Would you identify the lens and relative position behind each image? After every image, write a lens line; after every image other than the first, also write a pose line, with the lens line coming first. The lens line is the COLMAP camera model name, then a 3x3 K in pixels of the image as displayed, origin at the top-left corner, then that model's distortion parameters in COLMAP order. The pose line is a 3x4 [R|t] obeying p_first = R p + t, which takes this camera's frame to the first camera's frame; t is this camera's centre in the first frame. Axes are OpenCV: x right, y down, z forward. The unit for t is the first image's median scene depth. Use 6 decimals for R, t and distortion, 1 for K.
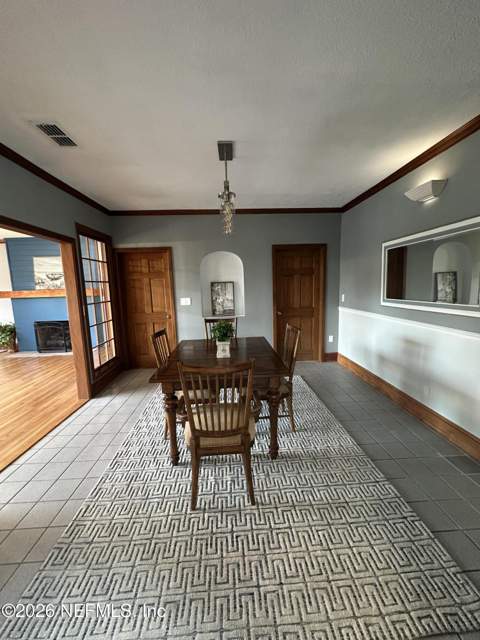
lens RADIAL K [[256.4, 0, 237.5], [0, 256.4, 321.5], [0, 0, 1]] dist [-0.001153, 0.001088]
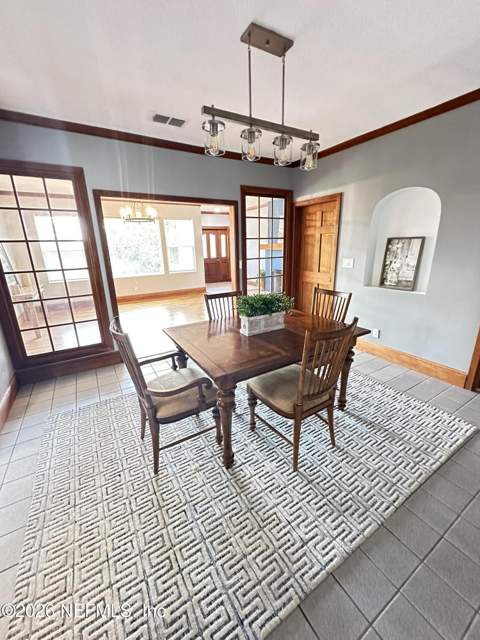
lens RADIAL K [[256.4, 0, 240.6], [0, 256.4, 319.8], [0, 0, 1]] dist [-0.001153, 0.001088]
pose [[0.480292, 0.265825, -0.835857, 0.367223], [-0.116259, 0.963854, 0.239728, -0.062853], [0.869370, -0.017963, 0.493836, 0.322959]]
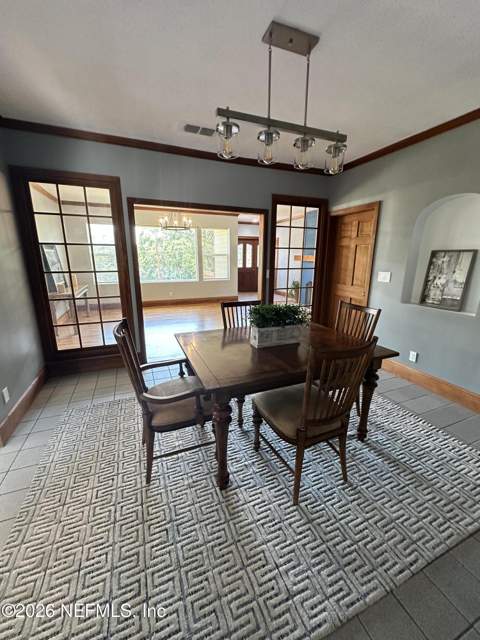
lens RADIAL K [[256.4, 0, 240.9], [0, 256.4, 320.1], [0, 0, 1]] dist [-0.001153, 0.001088]
pose [[0.338875, 0.259874, -0.904229, 0.365149], [-0.149151, 0.963780, 0.221092, -0.062693], [0.928934, 0.059944, 0.365361, 0.376844]]
